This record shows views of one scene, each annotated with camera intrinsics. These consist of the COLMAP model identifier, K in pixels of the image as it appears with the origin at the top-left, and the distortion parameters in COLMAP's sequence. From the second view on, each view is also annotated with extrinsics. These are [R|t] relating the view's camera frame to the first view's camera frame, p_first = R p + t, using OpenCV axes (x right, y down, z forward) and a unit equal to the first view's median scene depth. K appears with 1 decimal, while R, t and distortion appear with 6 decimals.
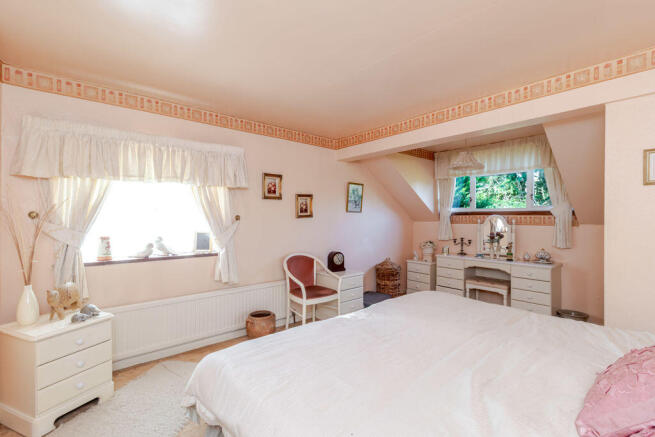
lens RADIAL K [[303.8, 0, 327.5], [0, 303.8, 216.7], [0, 0, 1]] dist [0.015599, 0.000750]
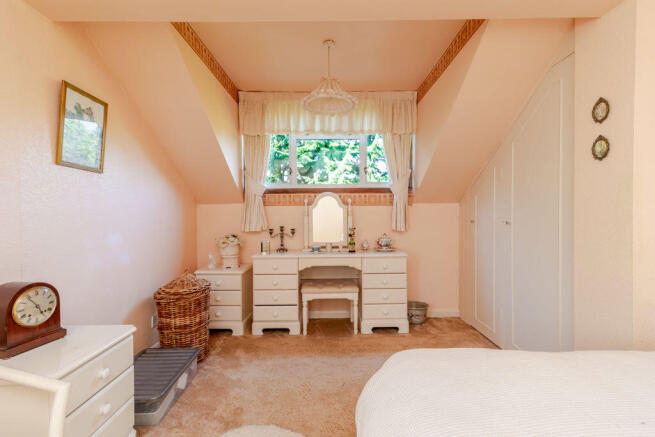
lens RADIAL K [[303.8, 0, 329.5], [0, 303.8, 217.8], [0, 0, 1]] dist [0.015599, 0.000750]
pose [[0.646785, -0.014790, 0.762529, -0.006729], [0.006846, 0.999884, 0.013587, 0.046502], [-0.762642, -0.003567, 0.646811, 0.536427]]
